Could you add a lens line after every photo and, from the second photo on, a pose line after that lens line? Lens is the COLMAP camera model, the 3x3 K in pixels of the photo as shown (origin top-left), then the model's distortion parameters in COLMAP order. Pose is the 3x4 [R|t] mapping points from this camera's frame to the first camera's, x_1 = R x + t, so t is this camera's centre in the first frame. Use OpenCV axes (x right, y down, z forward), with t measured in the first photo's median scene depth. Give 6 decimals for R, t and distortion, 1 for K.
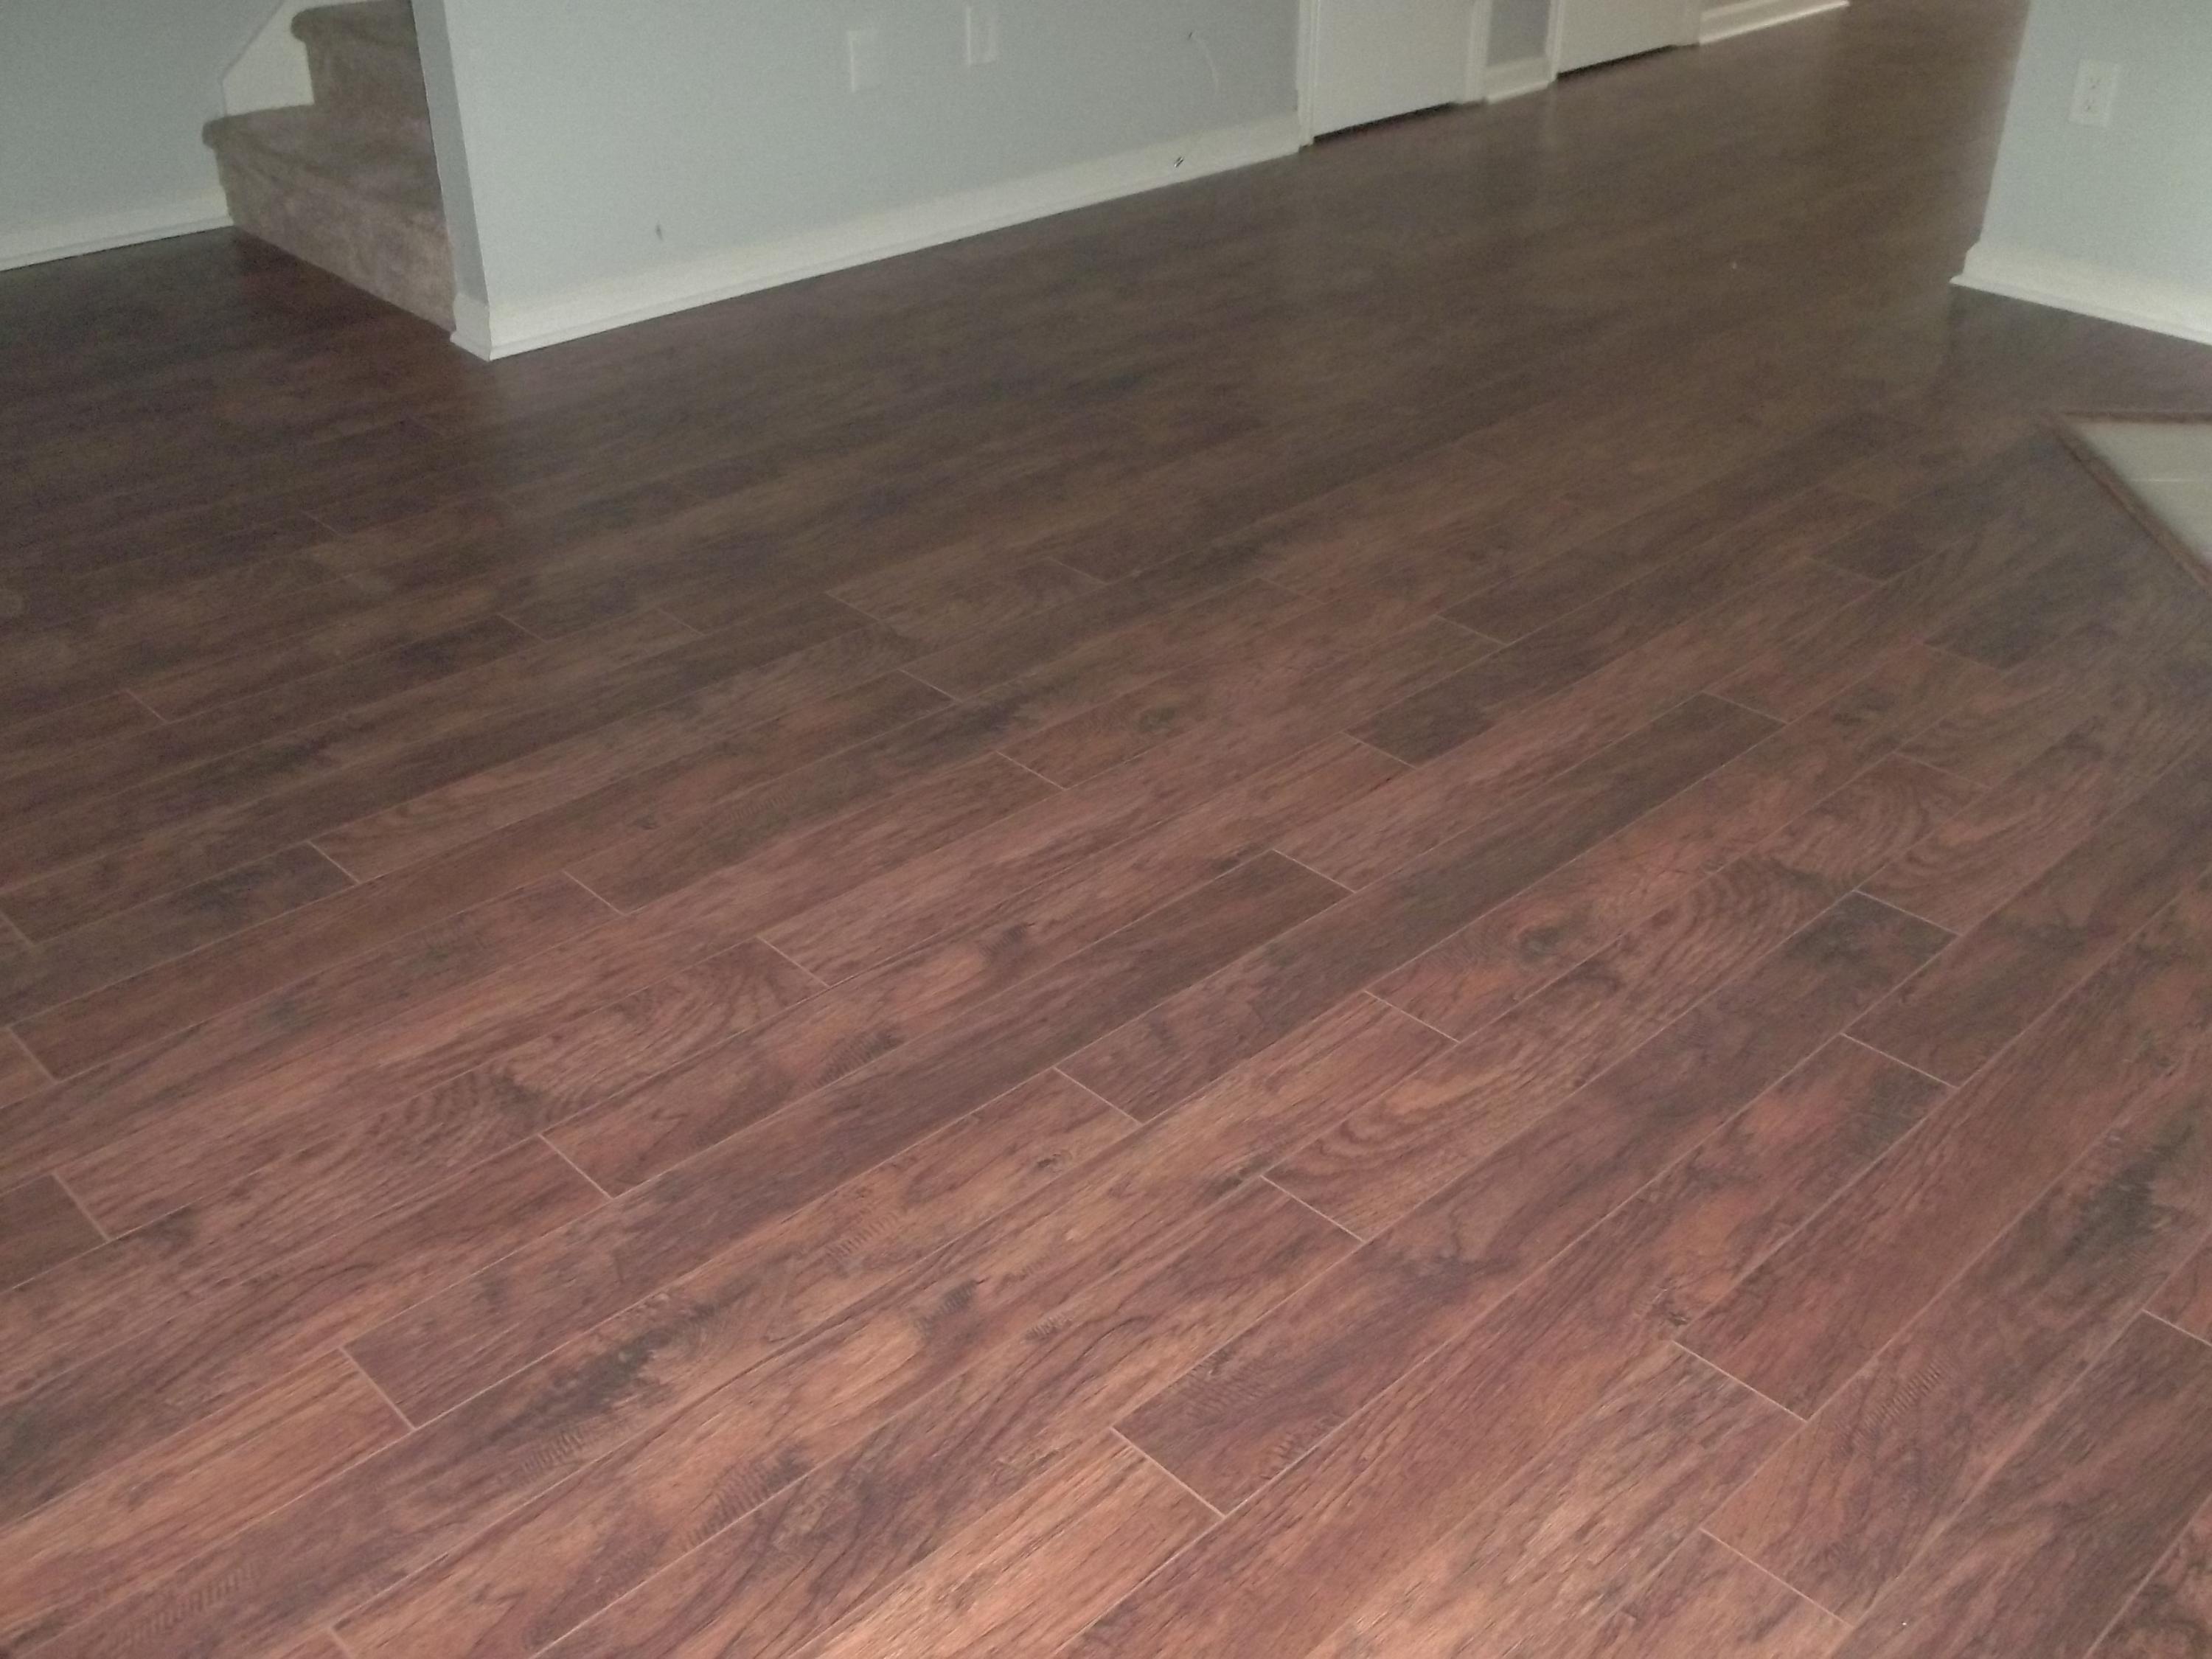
lens RADIAL K [[2156.1, 0, 1116.6], [0, 2156.1, 831.9], [0, 0, 1]] dist [-0.002176, 0.019790]
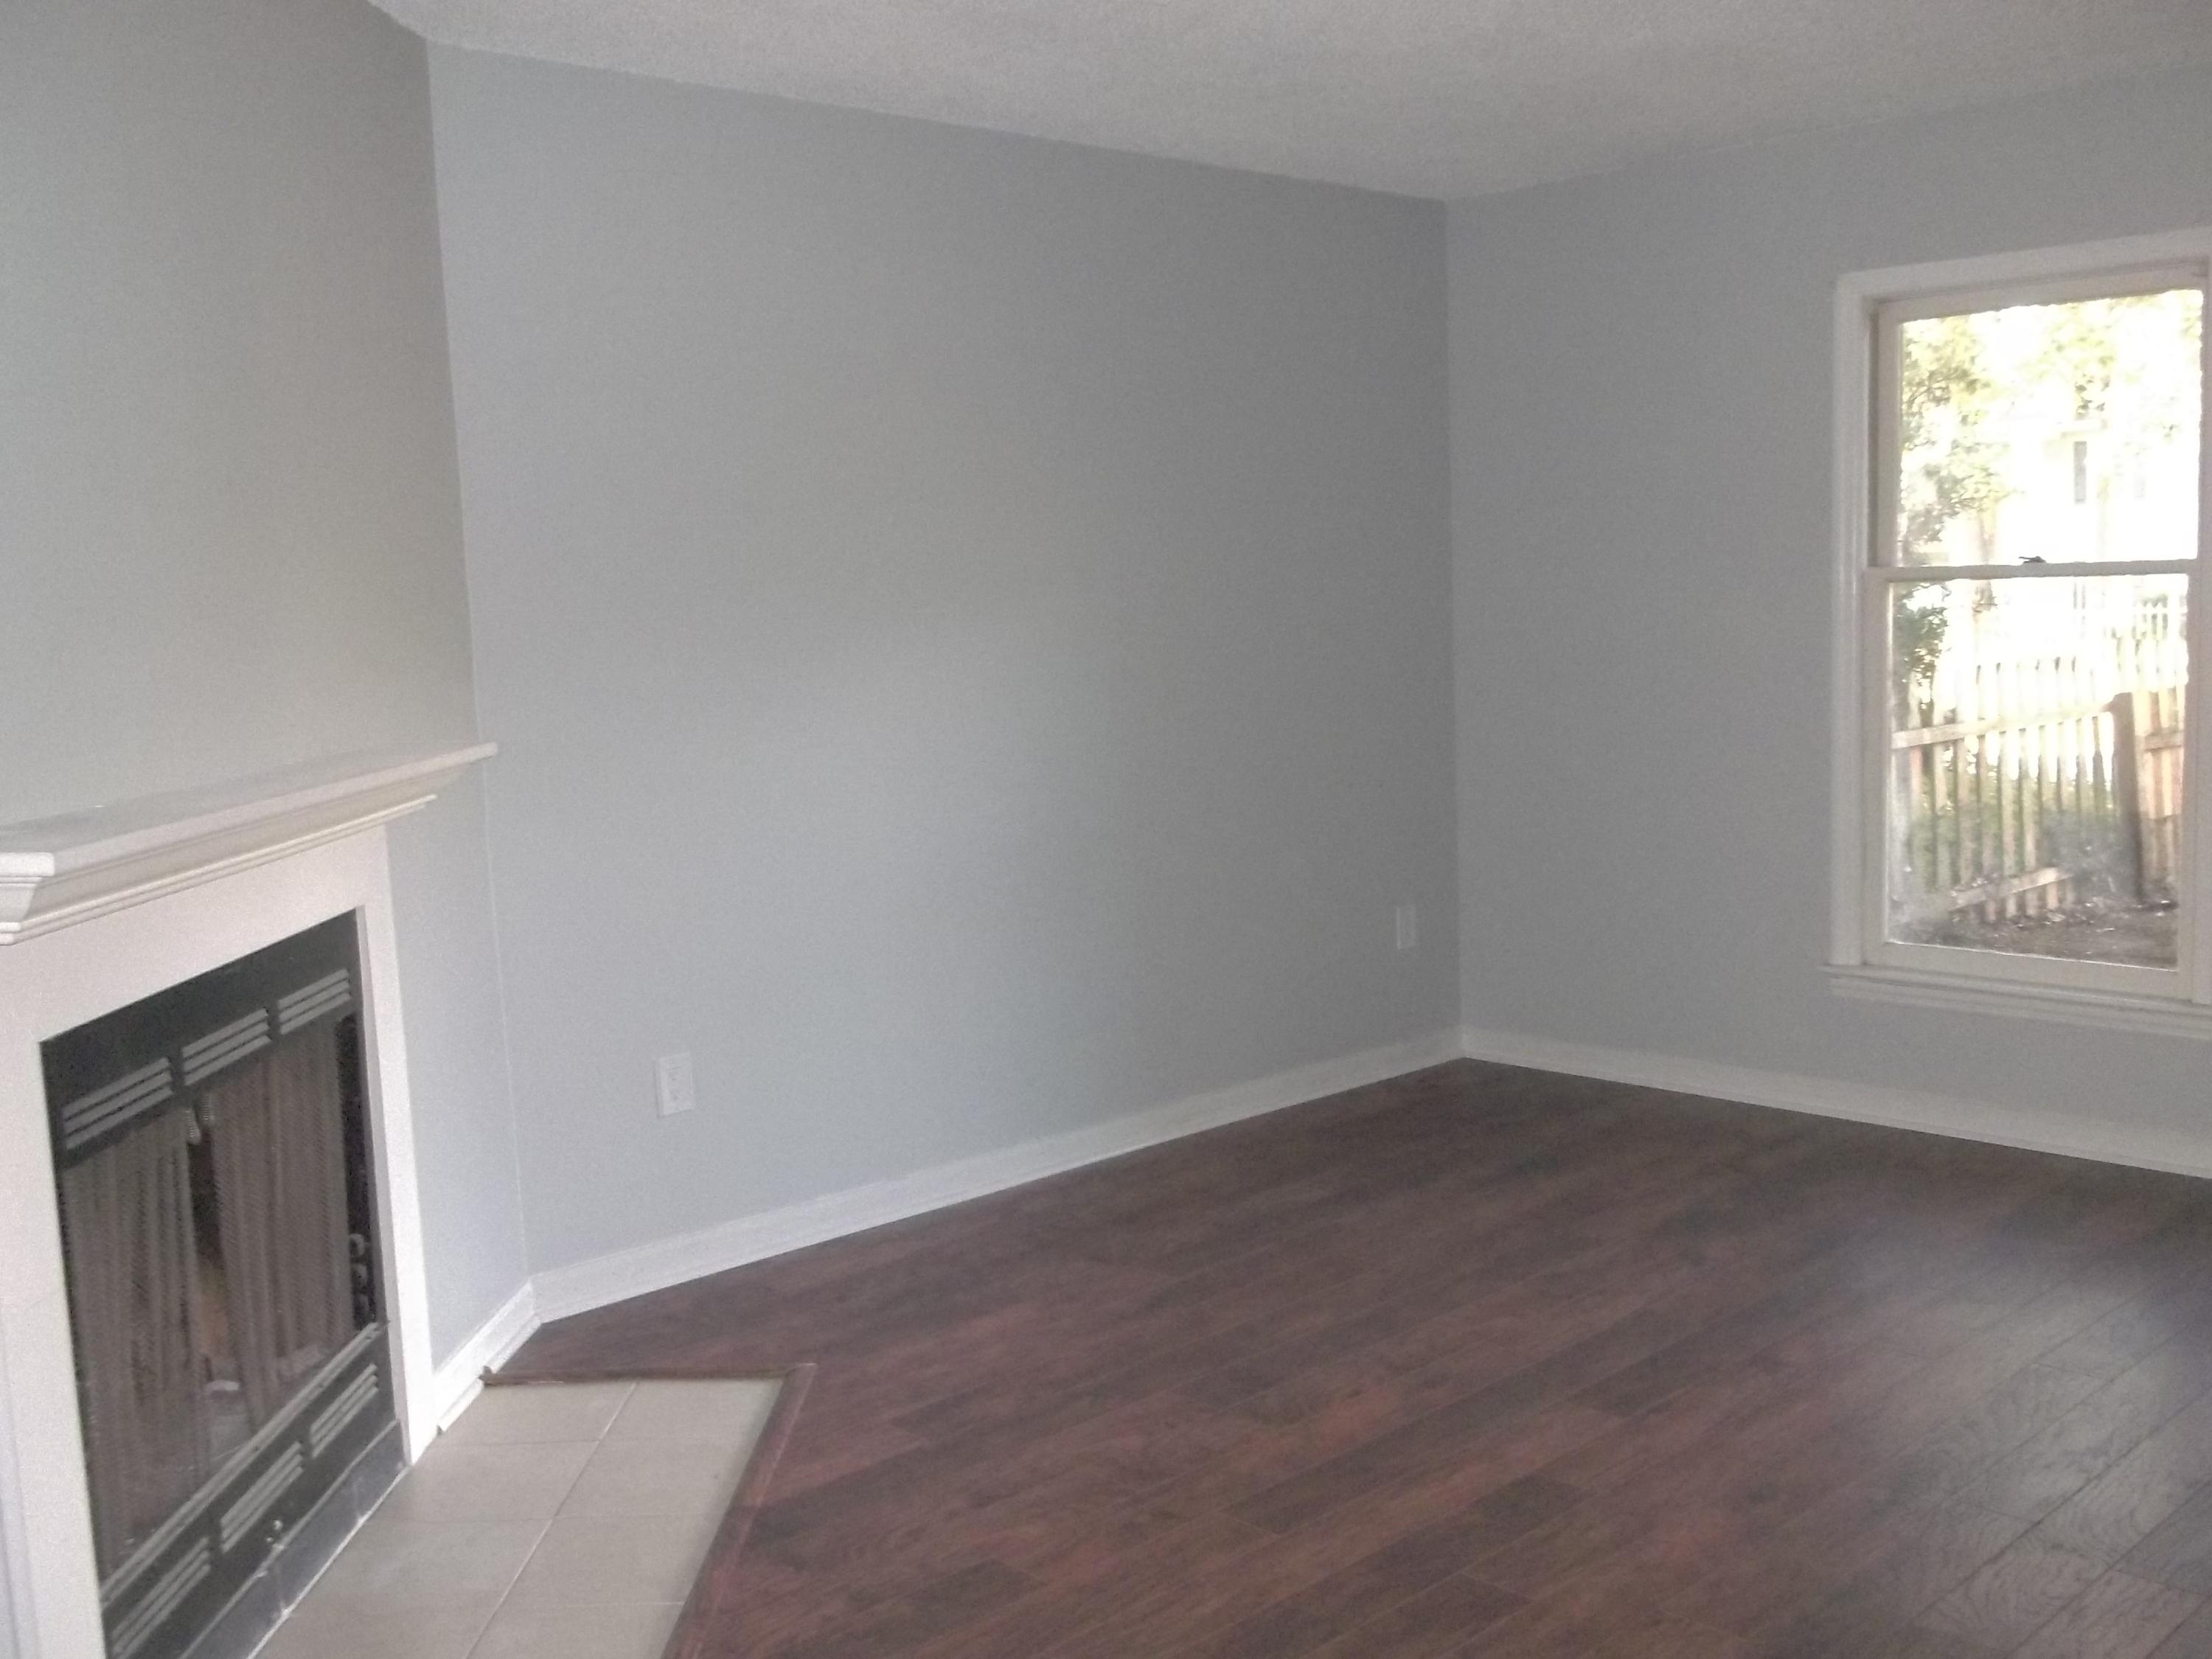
lens RADIAL K [[2156.1, 0, 1116.6], [0, 2156.1, 831.9], [0, 0, 1]] dist [-0.002176, 0.019790]
pose [[-0.999375, 0.035356, 0.000235, 0.352113], [0.027853, 0.783171, 0.621182, -1.058401], [0.021778, 0.620800, -0.783666, 1.681890]]
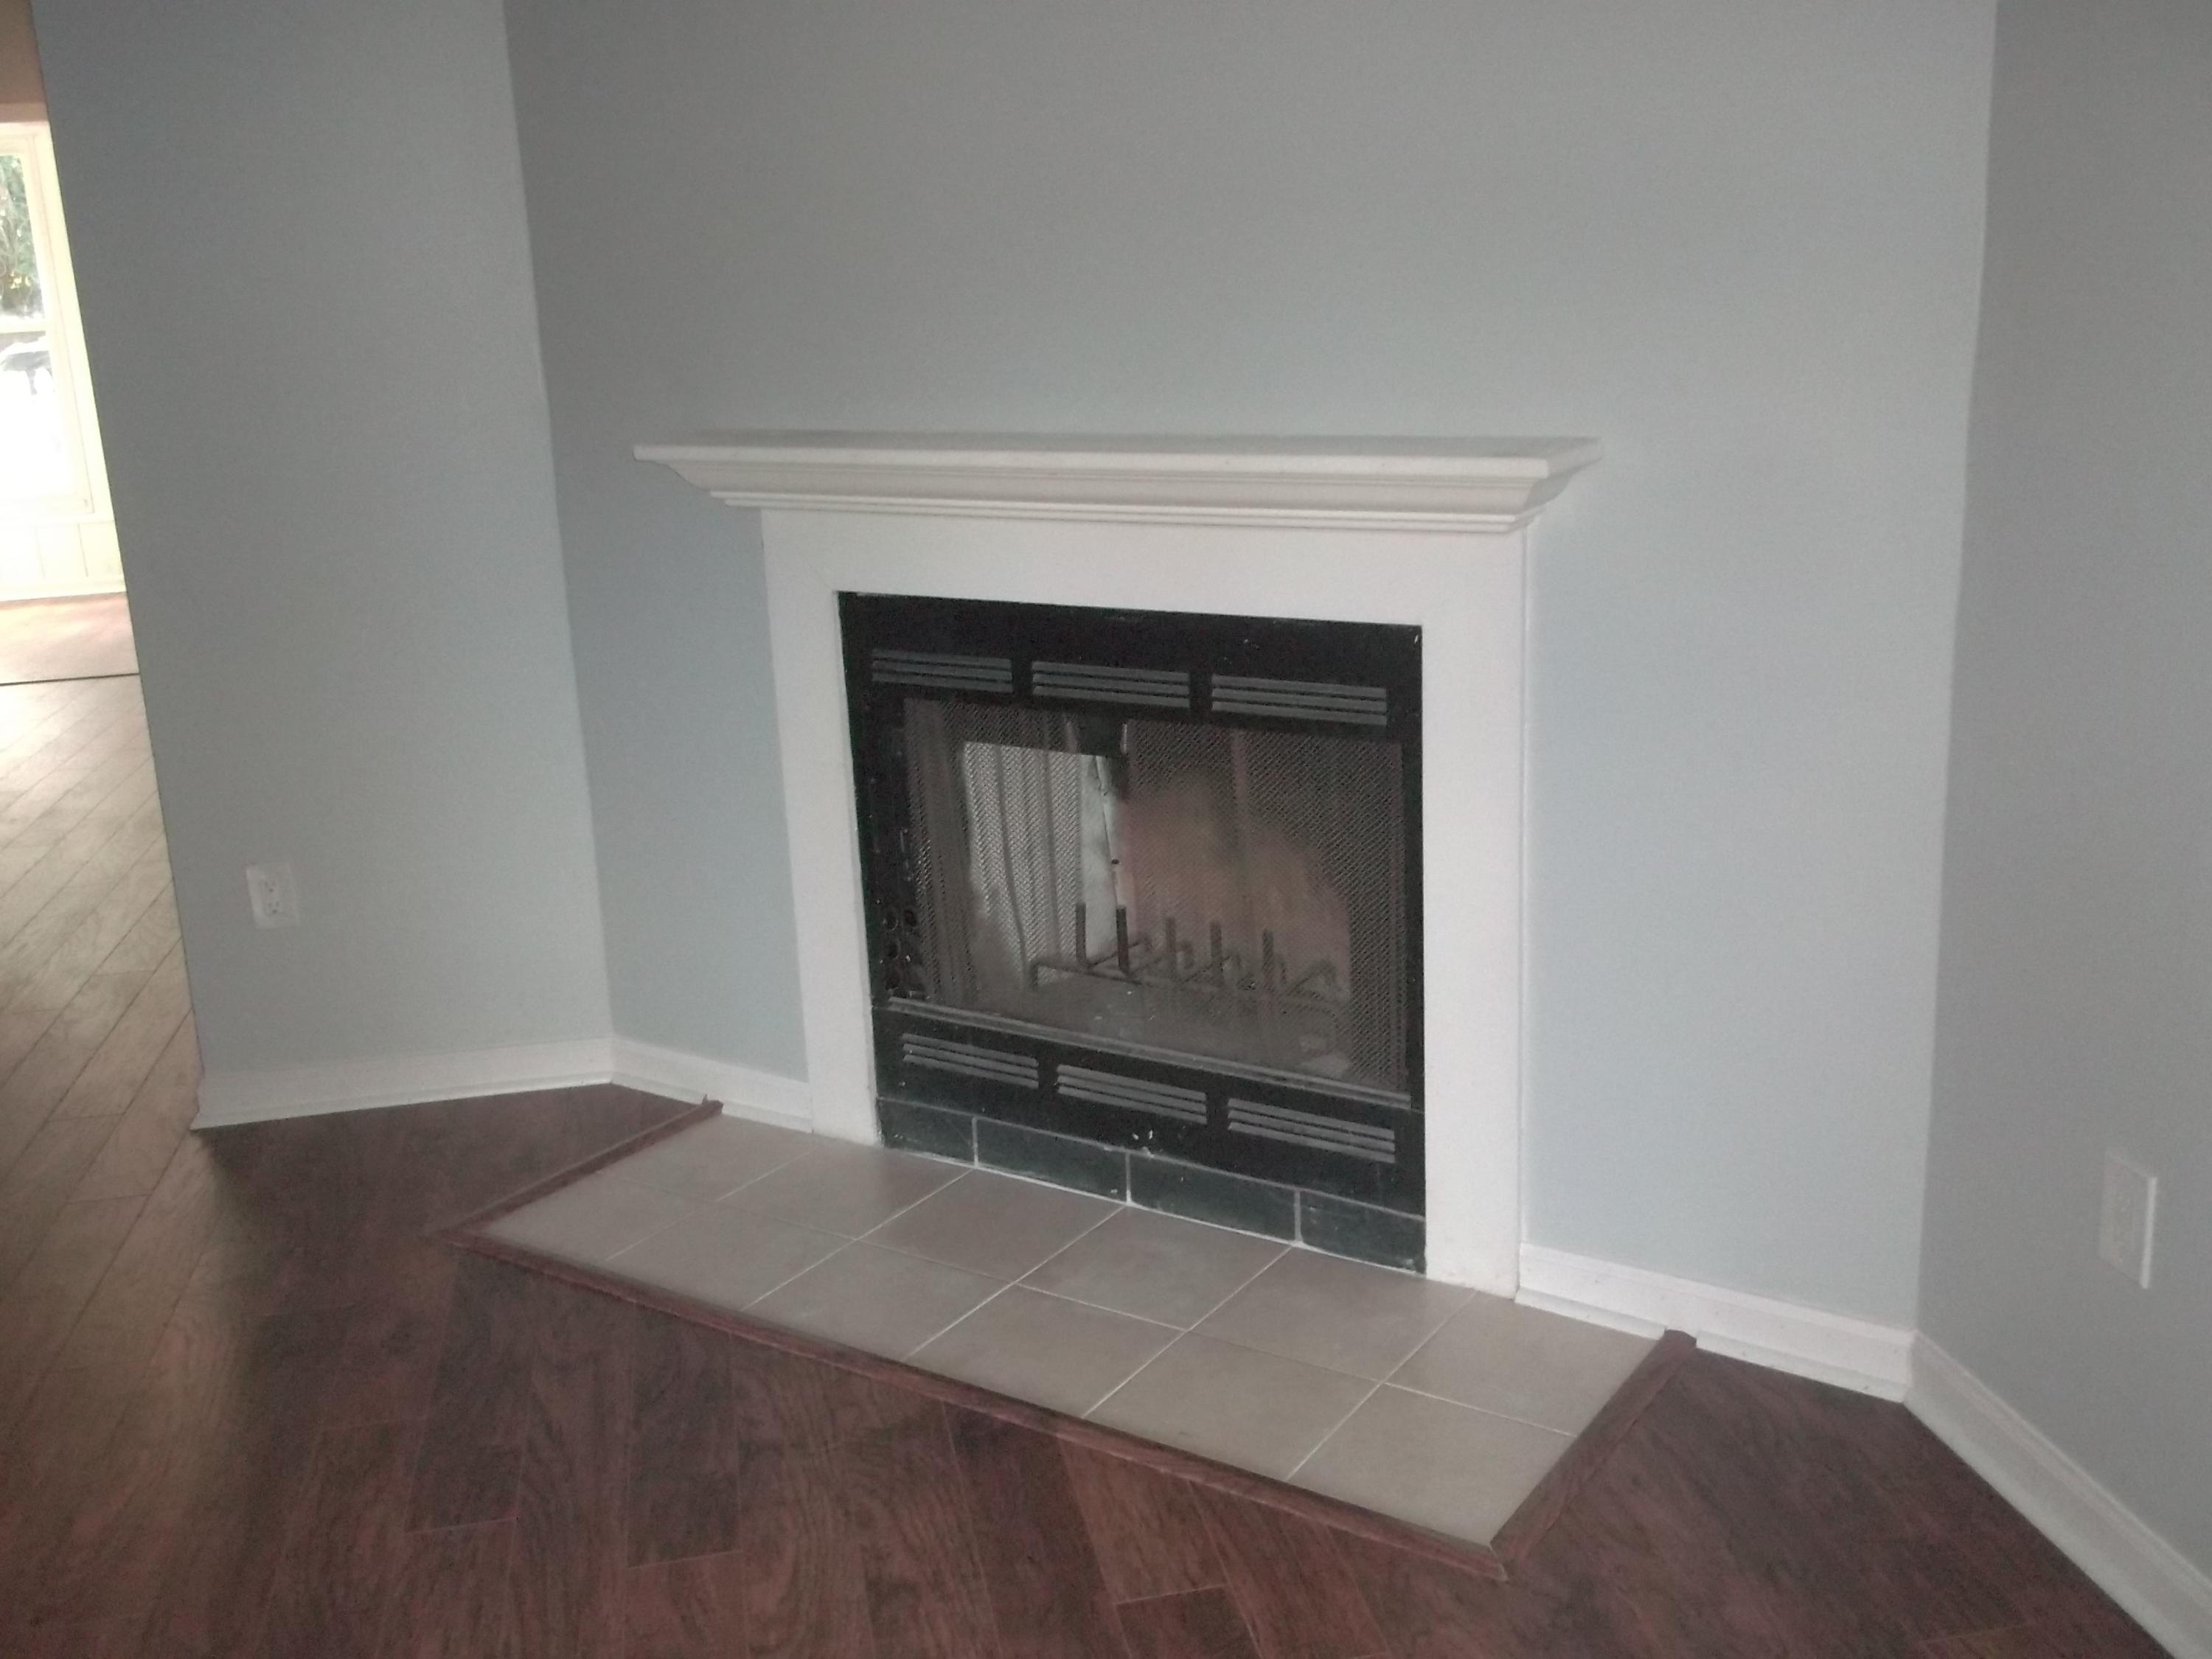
lens RADIAL K [[2156.1, 0, 1116.6], [0, 2156.1, 831.9], [0, 0, 1]] dist [-0.002176, 0.019790]
pose [[0.544388, -0.241150, 0.803423, -0.121710], [0.478487, 0.875952, -0.061296, -0.205782], [-0.688979, 0.417797, 0.592245, 0.293156]]
